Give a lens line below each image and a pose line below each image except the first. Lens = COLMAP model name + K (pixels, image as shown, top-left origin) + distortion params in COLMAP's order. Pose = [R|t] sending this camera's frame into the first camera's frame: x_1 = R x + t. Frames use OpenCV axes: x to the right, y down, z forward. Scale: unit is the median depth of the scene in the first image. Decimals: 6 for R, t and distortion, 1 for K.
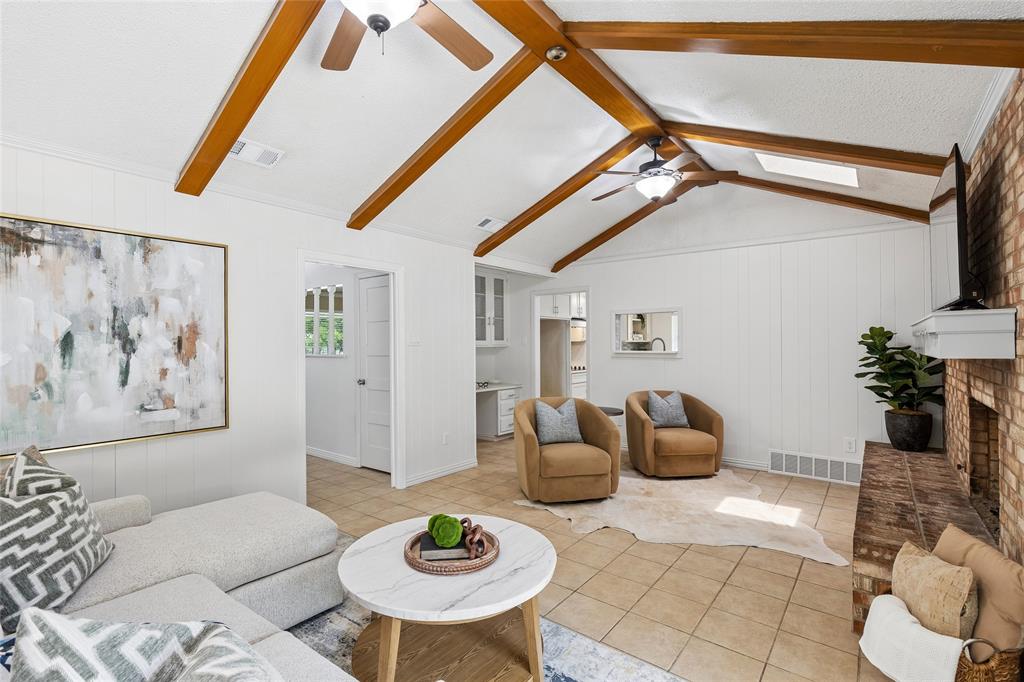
lens RADIAL K [[479.7, 0, 508.3], [0, 479.7, 342.0], [0, 0, 1]] dist [-0.001852, 0.001586]
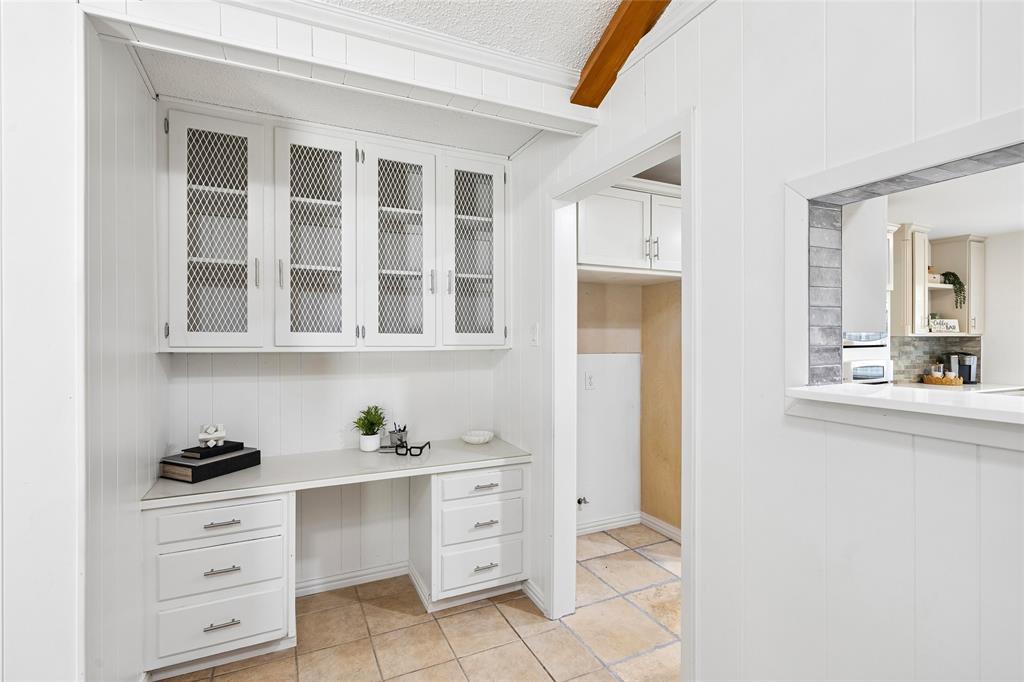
lens RADIAL K [[479.7, 0, 508.3], [0, 479.7, 342.0], [0, 0, 1]] dist [-0.001852, 0.001586]
pose [[0.892025, 0.003603, -0.451972, 0.177175], [0.001609, 0.999937, 0.011147, -0.000878], [0.451983, -0.010671, 0.891962, 0.671885]]
